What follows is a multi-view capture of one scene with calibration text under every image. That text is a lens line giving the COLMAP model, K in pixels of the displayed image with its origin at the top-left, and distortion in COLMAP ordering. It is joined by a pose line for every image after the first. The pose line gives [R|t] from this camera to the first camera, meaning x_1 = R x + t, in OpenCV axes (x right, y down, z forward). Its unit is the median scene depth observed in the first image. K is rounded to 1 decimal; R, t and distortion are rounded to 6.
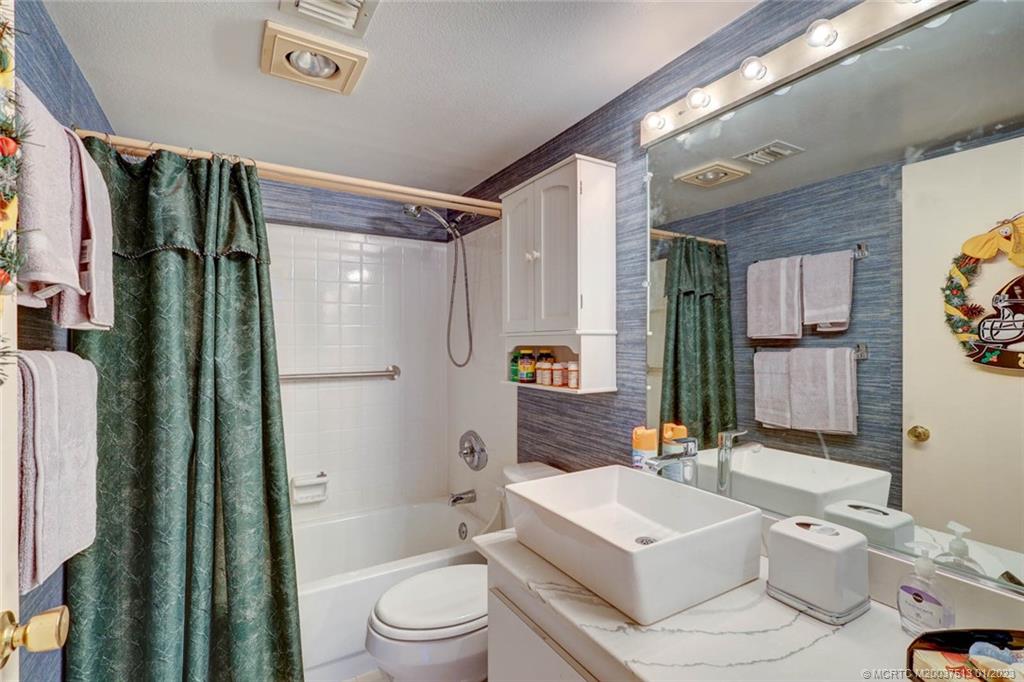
lens RADIAL K [[478.9, 0, 508.4], [0, 478.9, 345.2], [0, 0, 1]] dist [-0.005805, 0.001502]
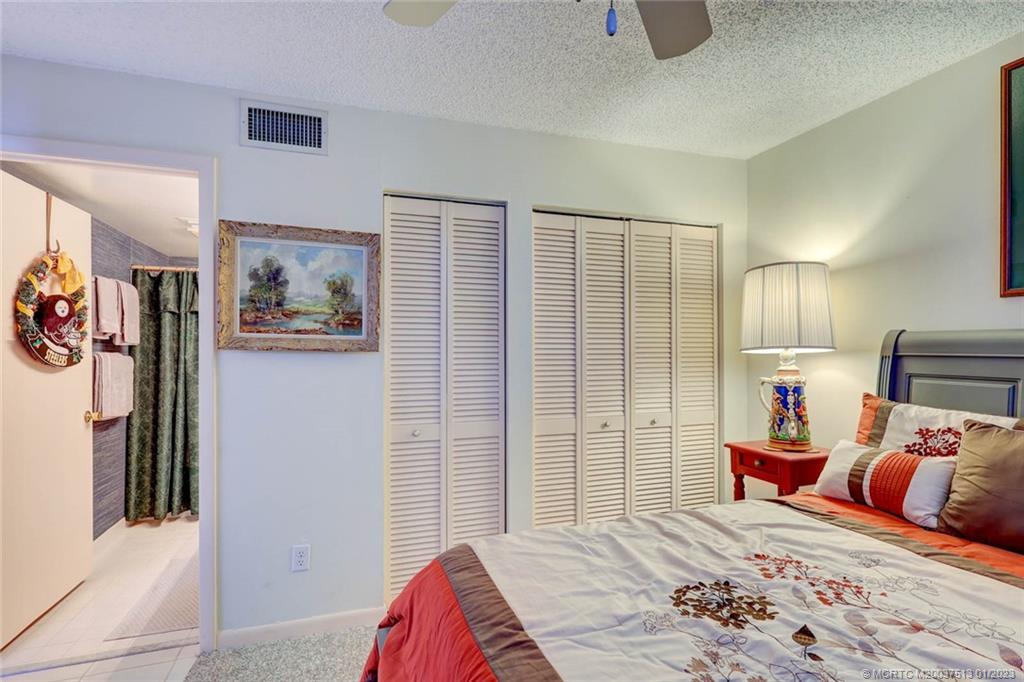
lens RADIAL K [[478.9, 0, 508.2], [0, 478.9, 348.0], [0, 0, 1]] dist [-0.005805, 0.001502]
pose [[0.977882, -0.002780, -0.209141, 1.491094], [0.002746, 0.999996, -0.000449, -0.008157], [0.209141, -0.000135, 0.977885, -1.007504]]
